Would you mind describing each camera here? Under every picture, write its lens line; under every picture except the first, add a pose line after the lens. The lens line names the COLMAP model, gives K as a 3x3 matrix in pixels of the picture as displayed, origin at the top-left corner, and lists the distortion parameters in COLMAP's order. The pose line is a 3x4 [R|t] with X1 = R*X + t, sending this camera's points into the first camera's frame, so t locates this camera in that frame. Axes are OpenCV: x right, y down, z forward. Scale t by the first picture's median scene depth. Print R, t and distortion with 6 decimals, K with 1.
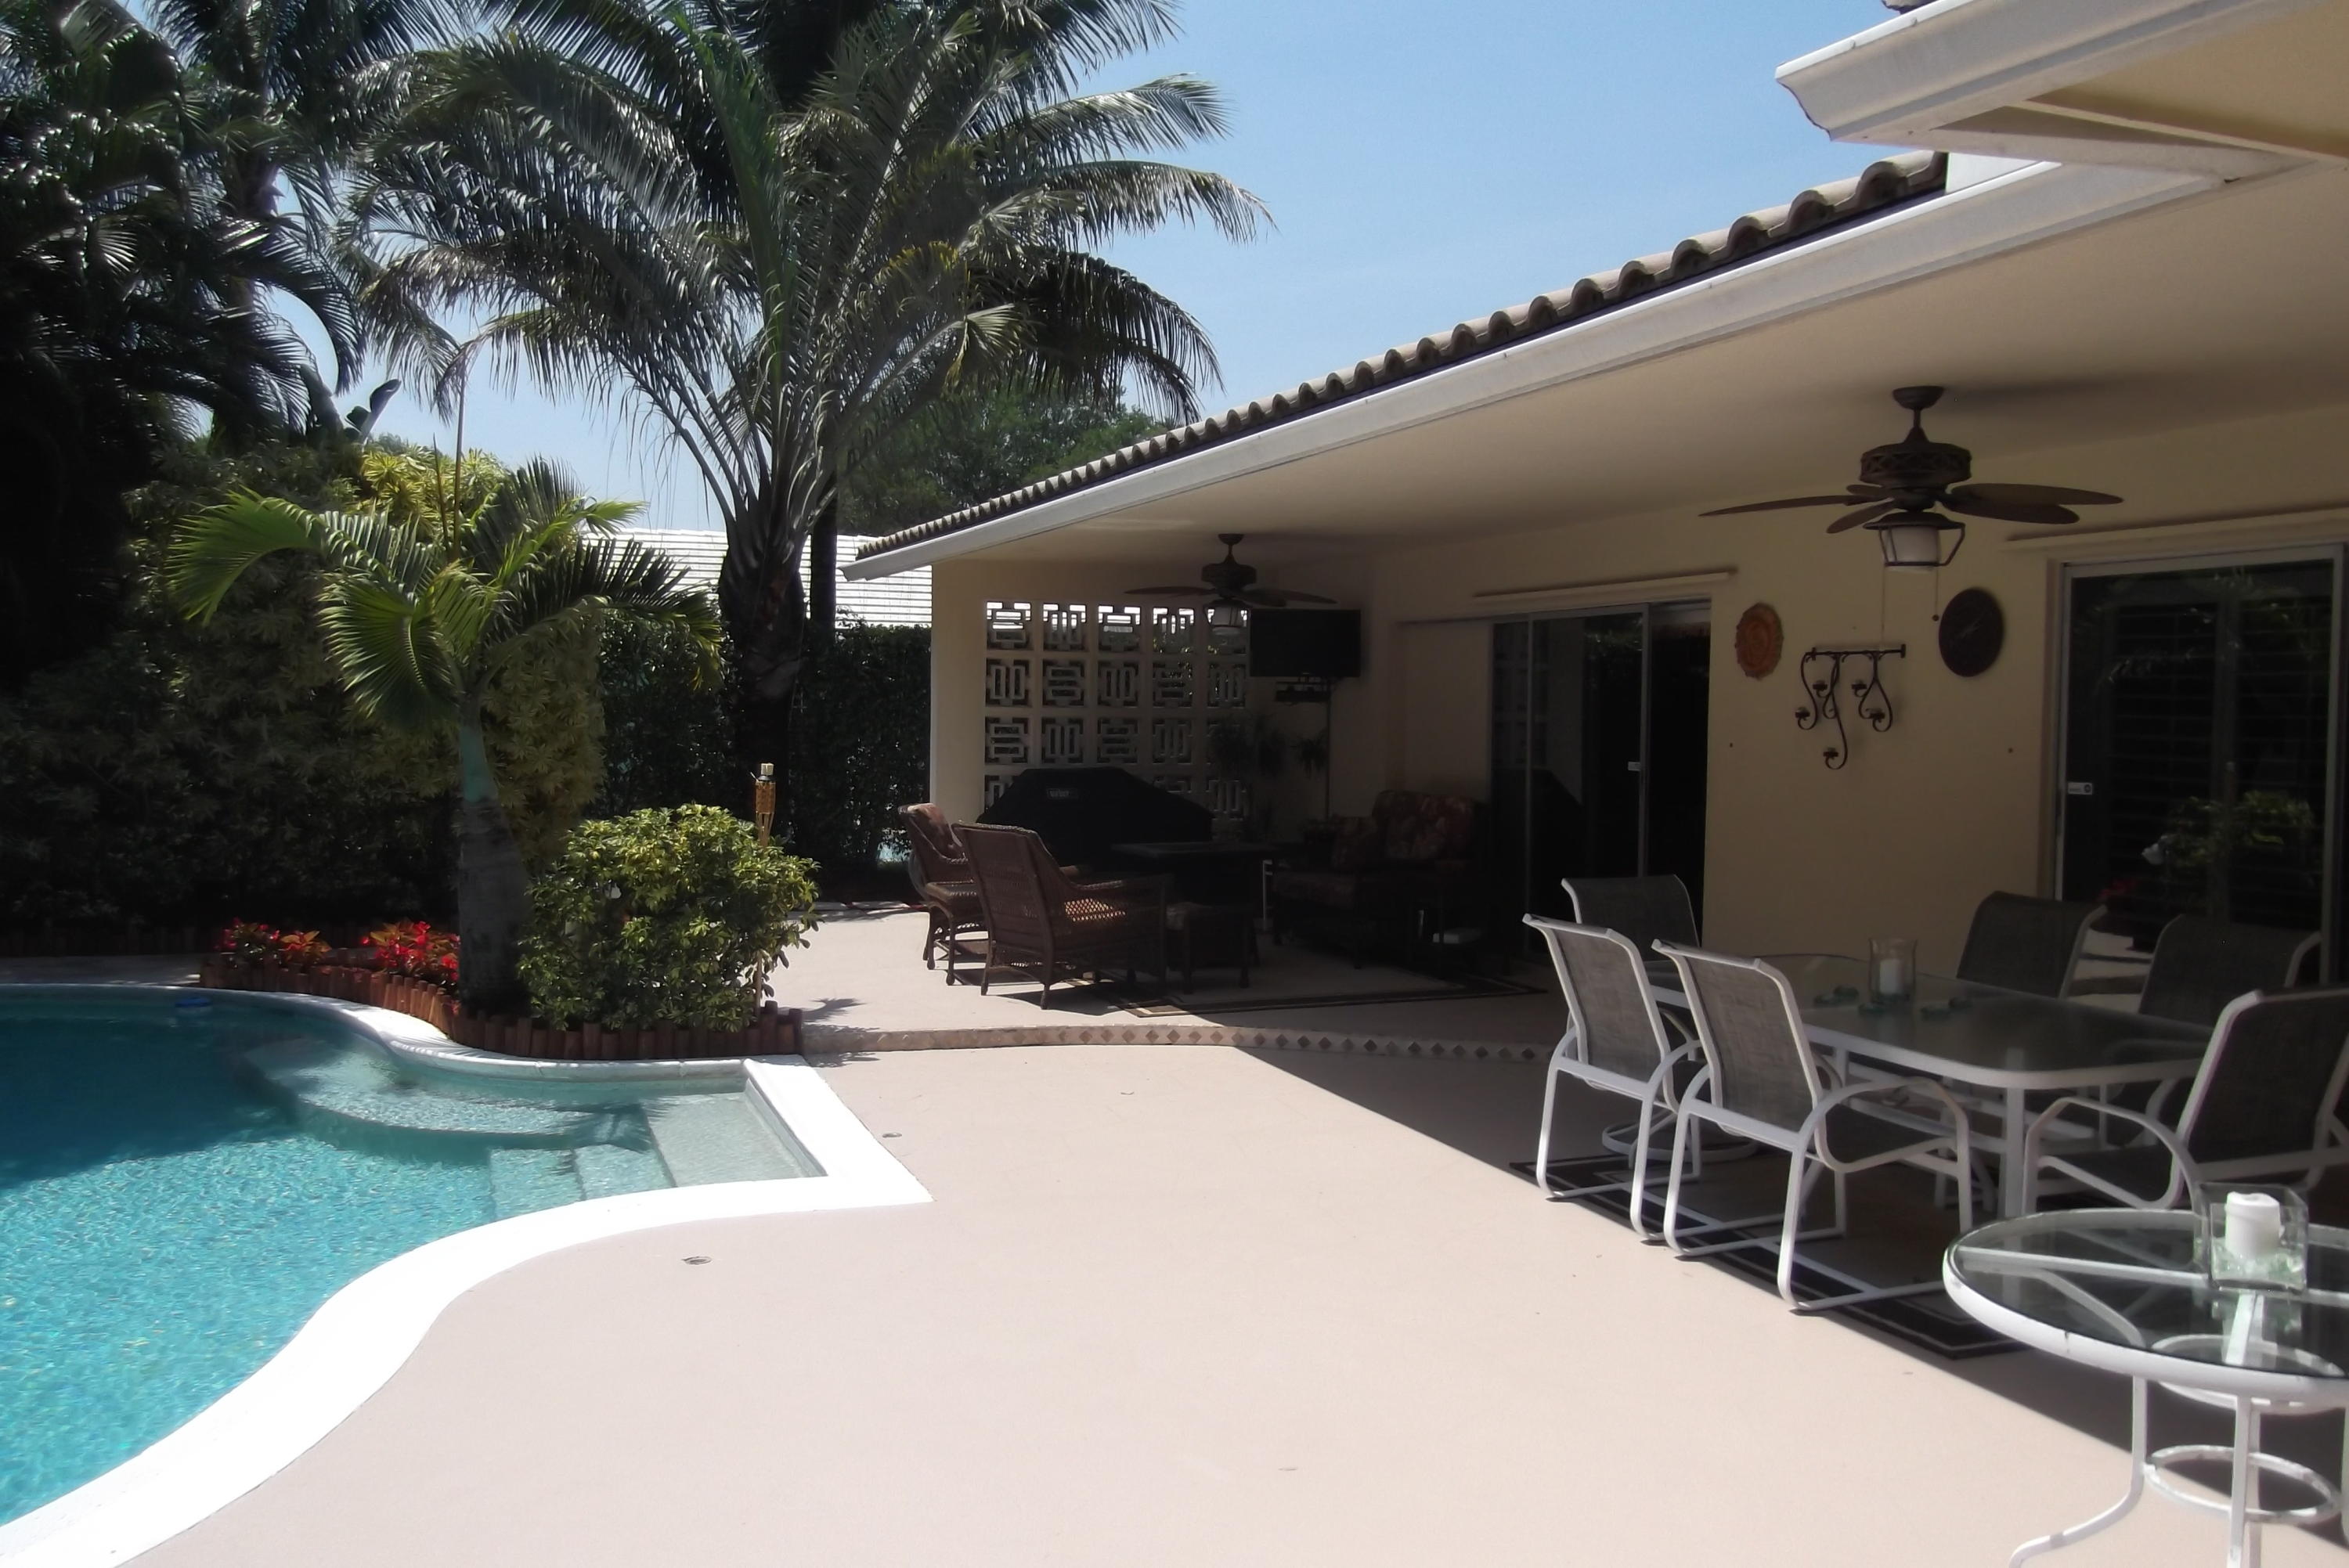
lens RADIAL K [[1984.3, 0, 1213.0], [0, 1984.3, 806.4], [0, 0, 1]] dist [-0.052761, 0.096893]
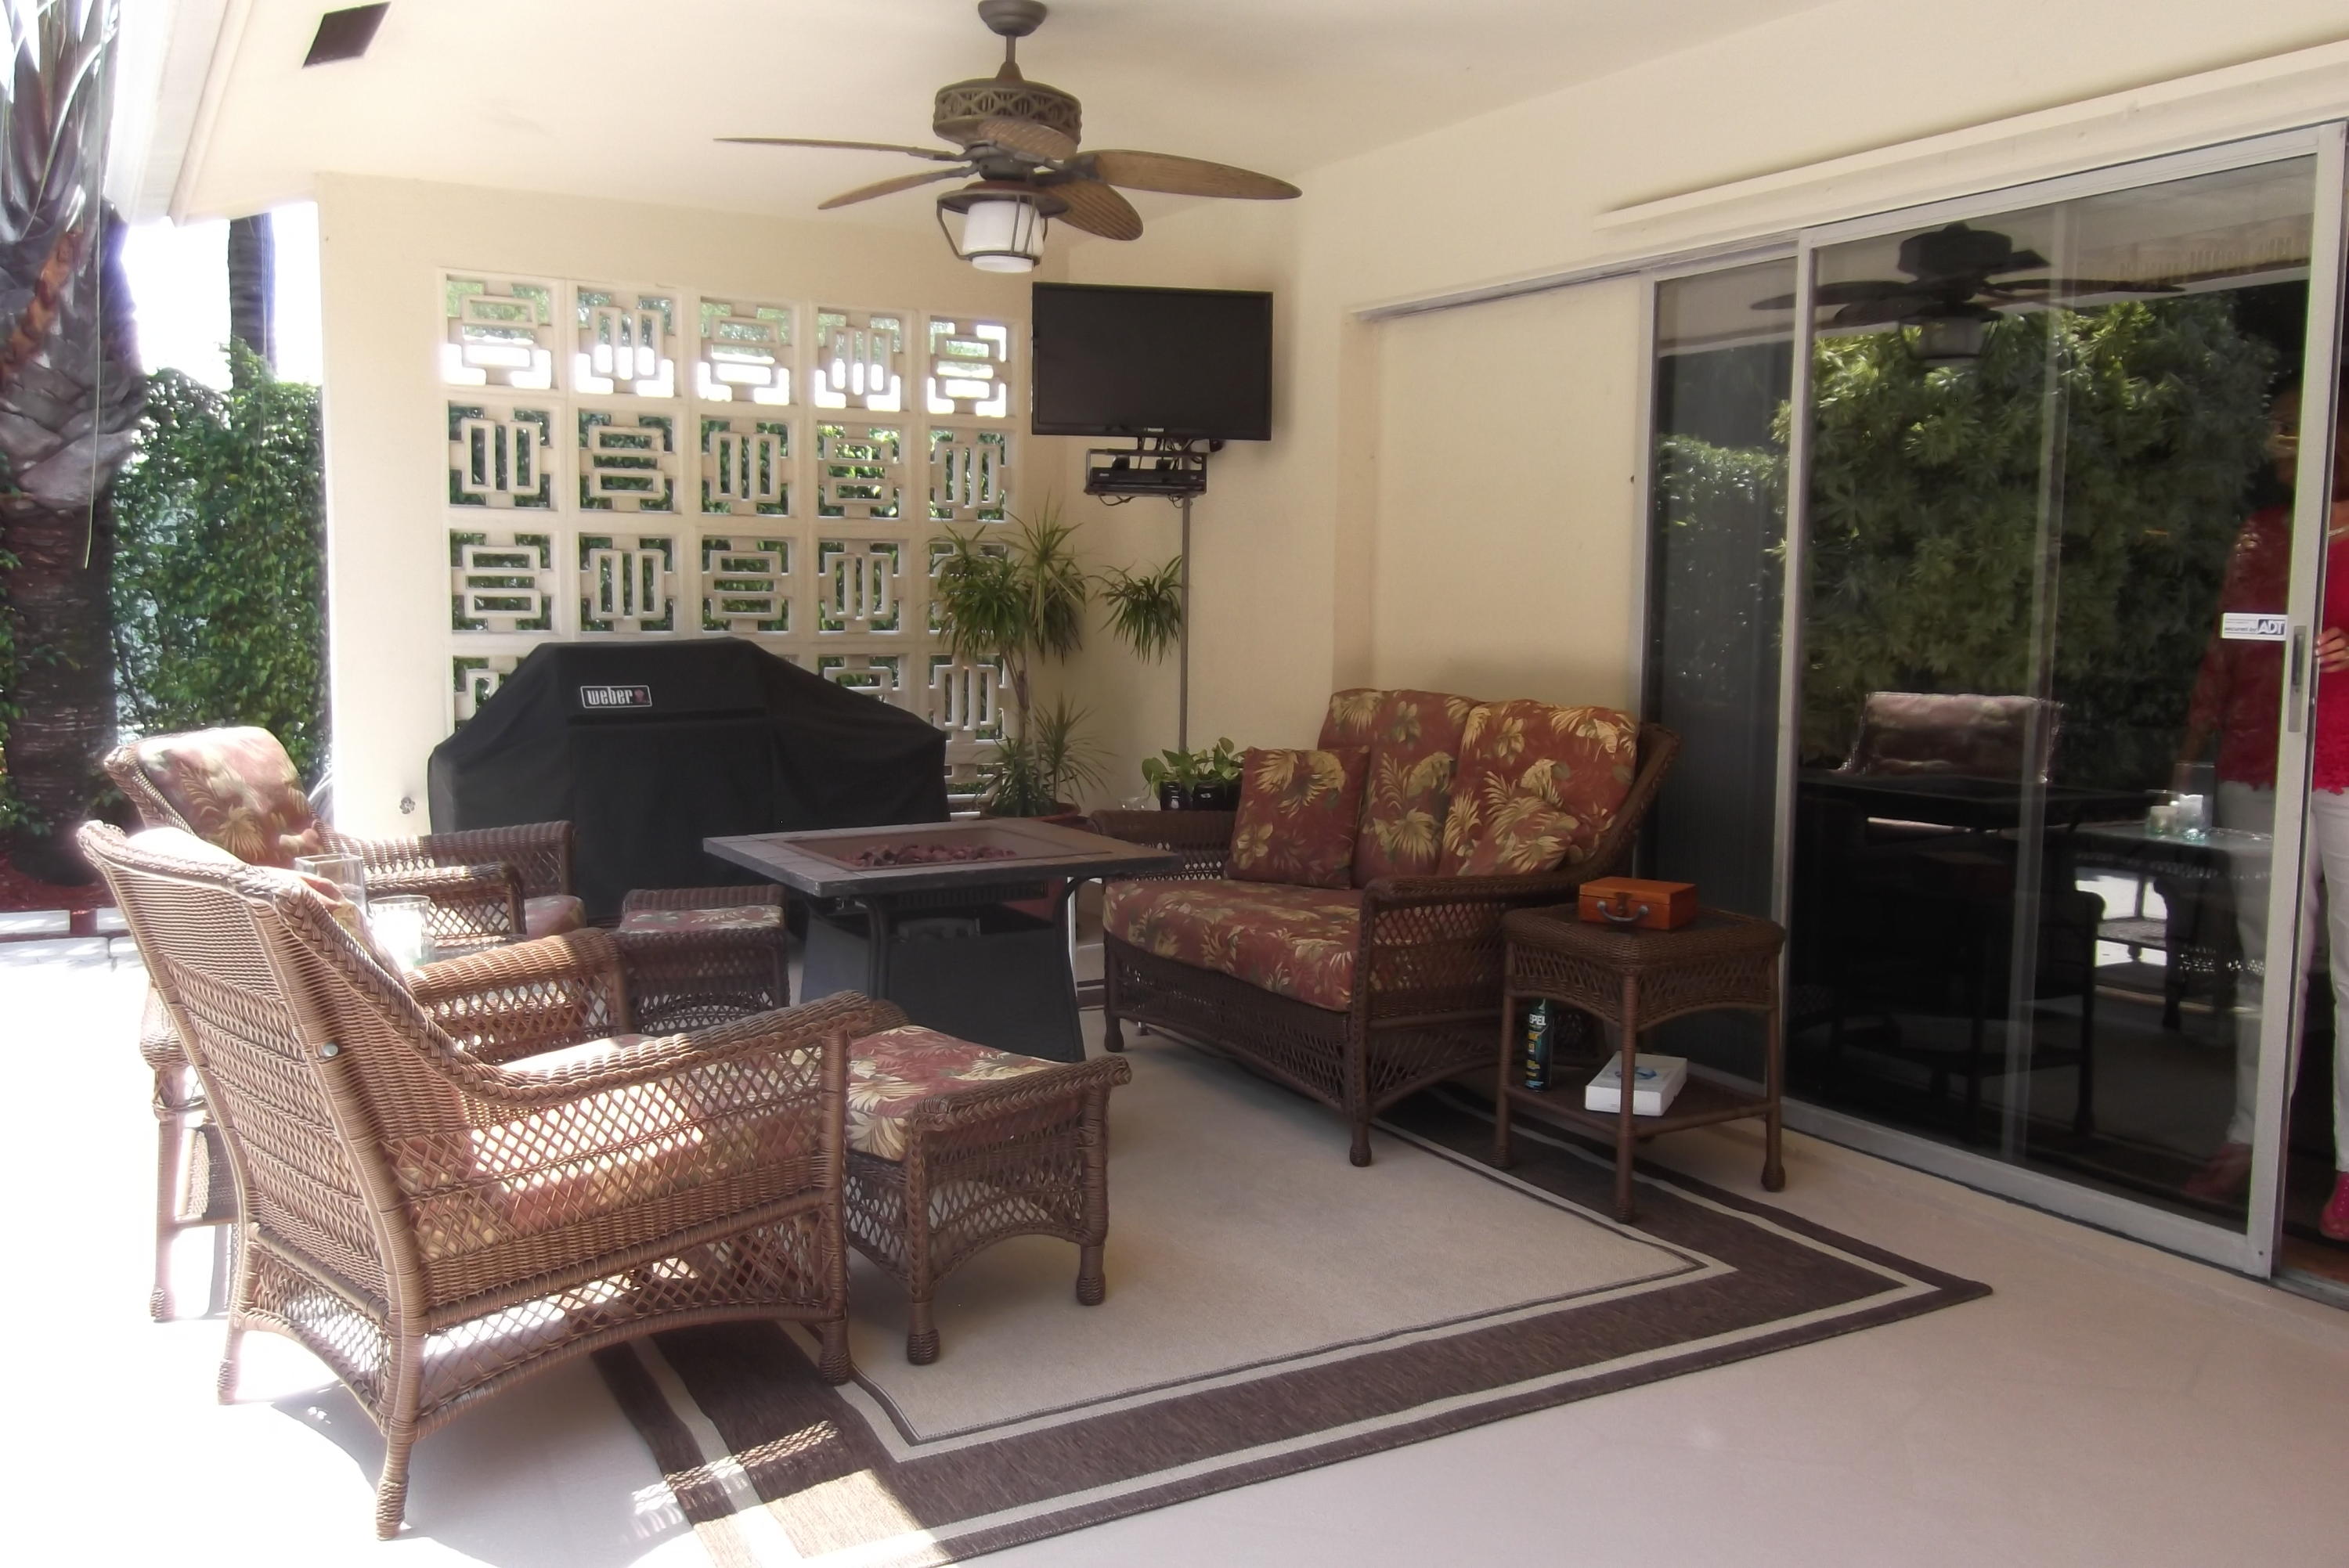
lens RADIAL K [[1984.3, 0, 1213.0], [0, 1984.3, 806.4], [0, 0, 1]] dist [-0.052761, 0.096893]
pose [[0.988064, -0.013724, 0.153433, -0.010185], [0.004345, 0.998110, 0.061298, -0.008154], [-0.153985, -0.059899, 0.986256, 0.508170]]
